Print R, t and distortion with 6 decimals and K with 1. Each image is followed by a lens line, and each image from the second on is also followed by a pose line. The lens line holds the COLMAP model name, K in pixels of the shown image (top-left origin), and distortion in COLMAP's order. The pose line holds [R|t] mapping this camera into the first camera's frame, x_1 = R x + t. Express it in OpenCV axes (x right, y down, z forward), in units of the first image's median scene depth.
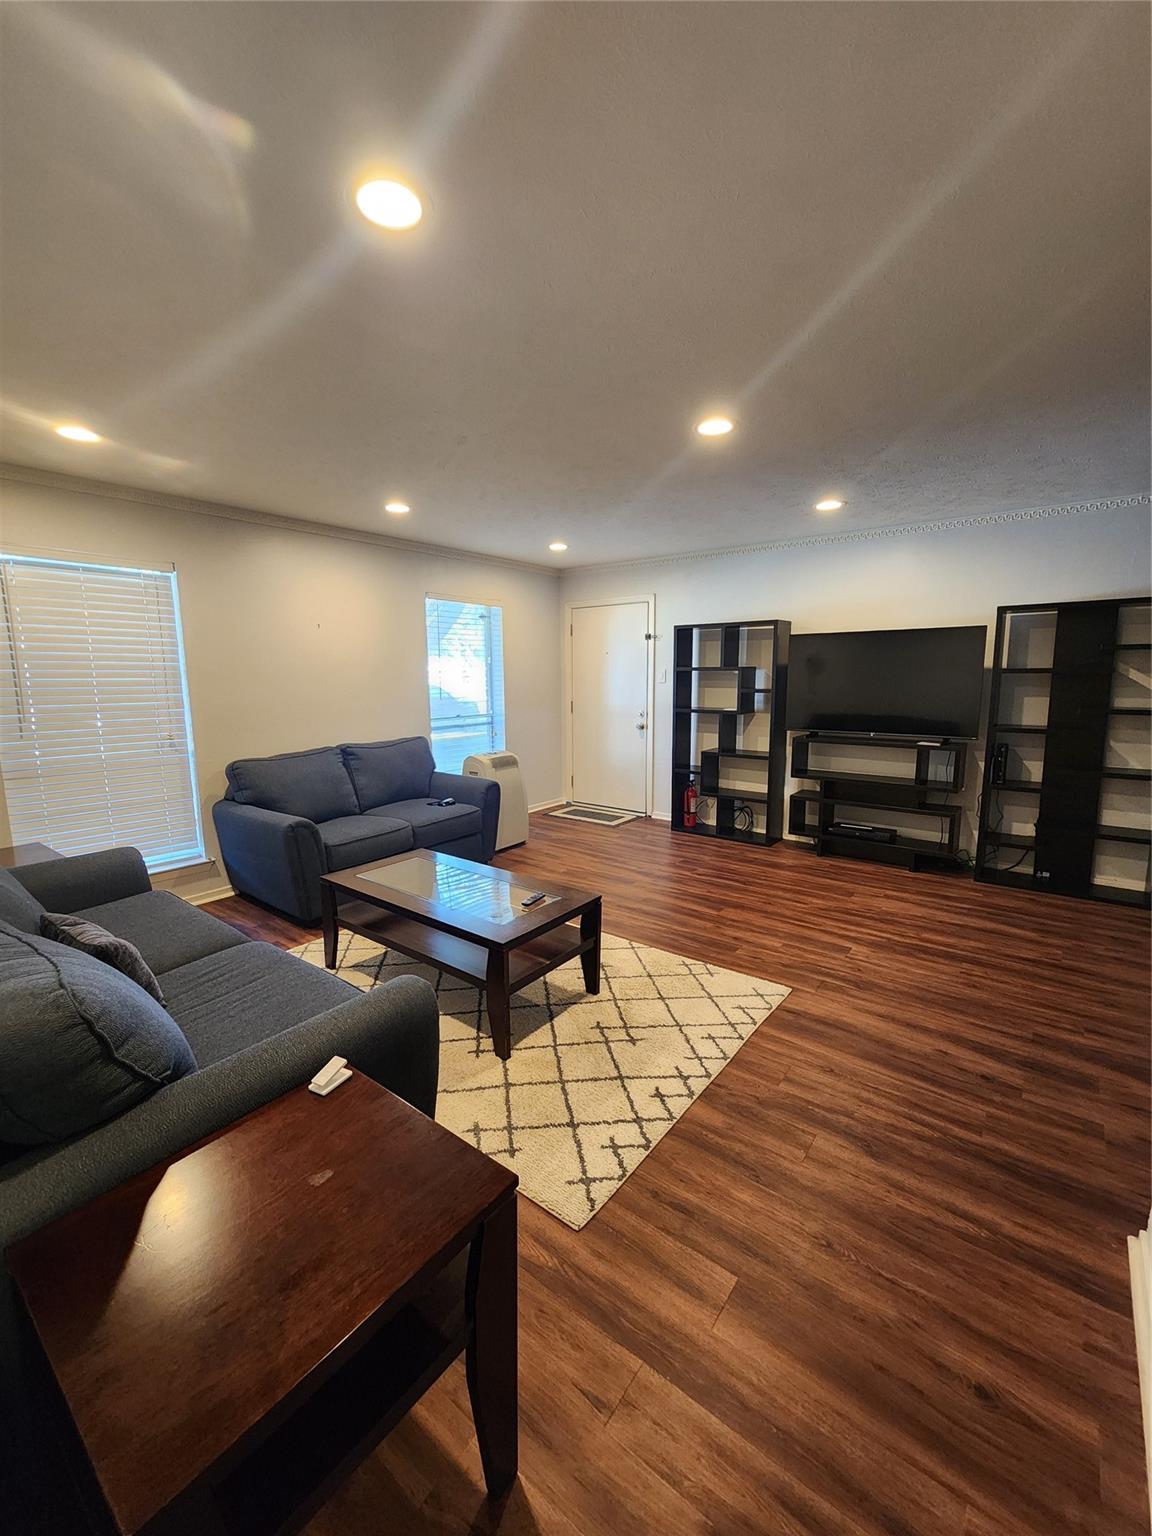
lens RADIAL K [[630.2, 0, 565.3], [0, 630.2, 759.1], [0, 0, 1]] dist [0.000535, 0.000027]
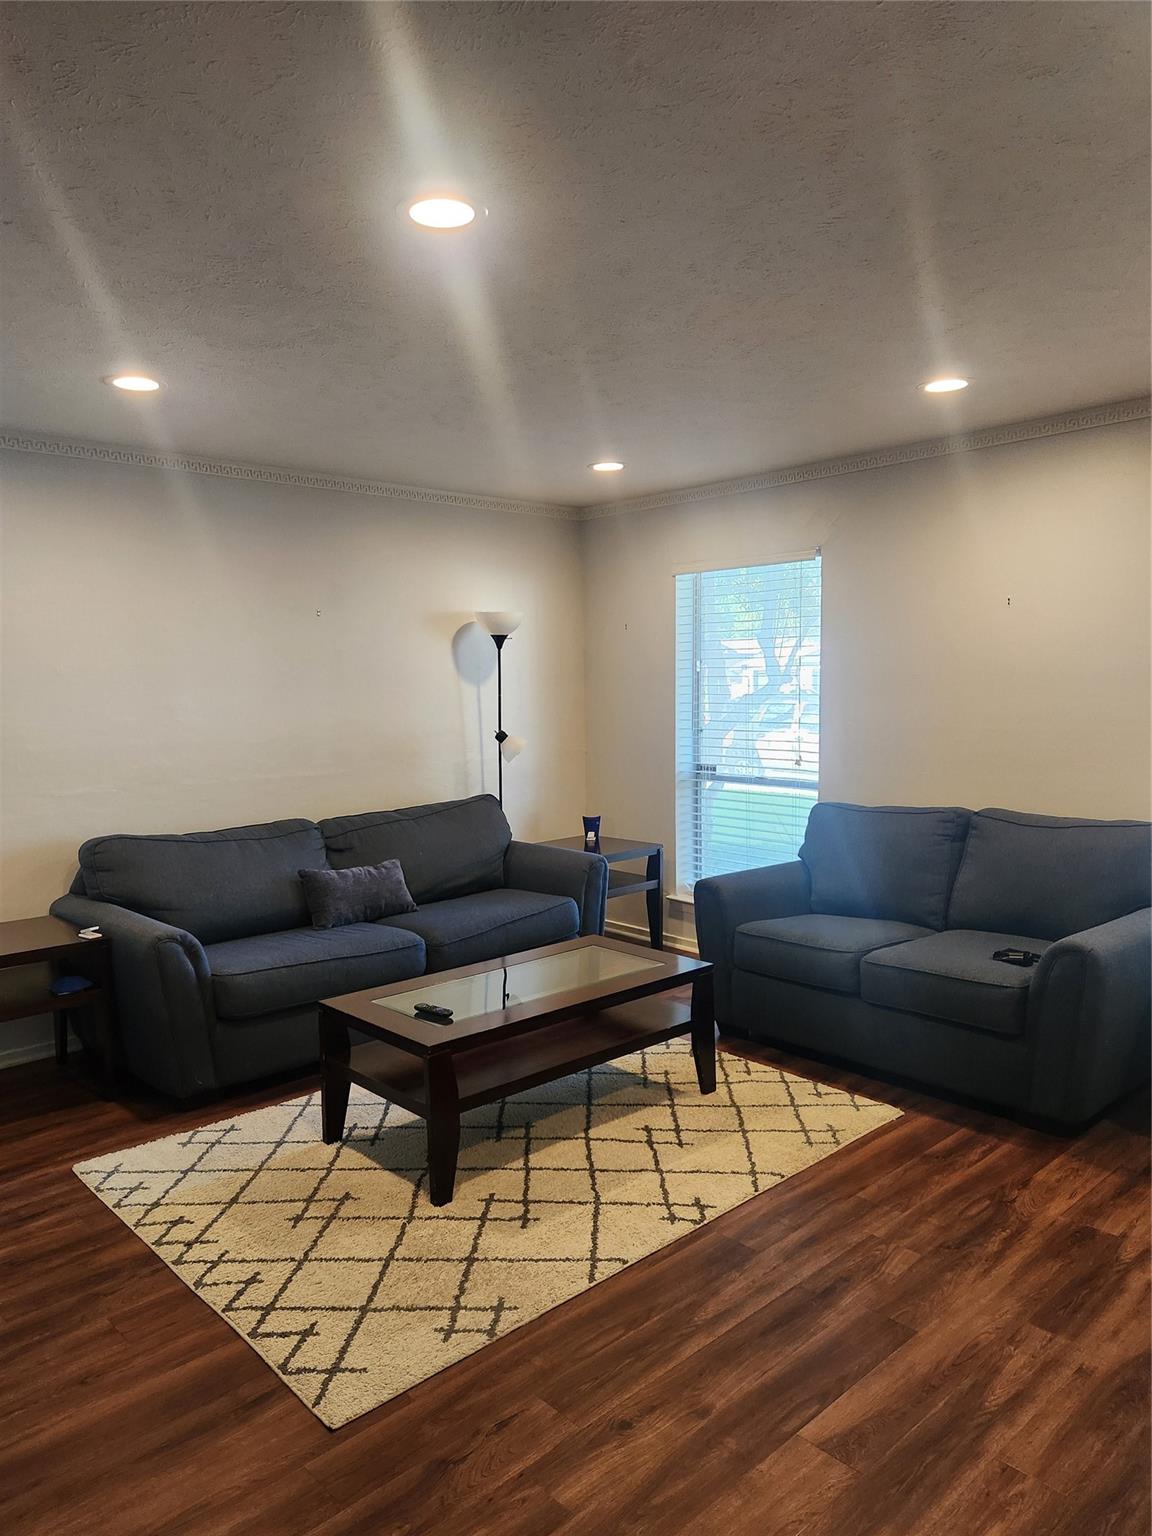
lens RADIAL K [[1048.6, 0, 565.0], [0, 1048.6, 772.1], [0, 0, 1]] dist [0.049414, -0.031098]
pose [[-0.151768, 0.101209, -0.983221, 1.200276], [-0.120644, 0.985409, 0.120057, -0.234927], [0.981026, 0.136840, -0.137343, 1.405169]]
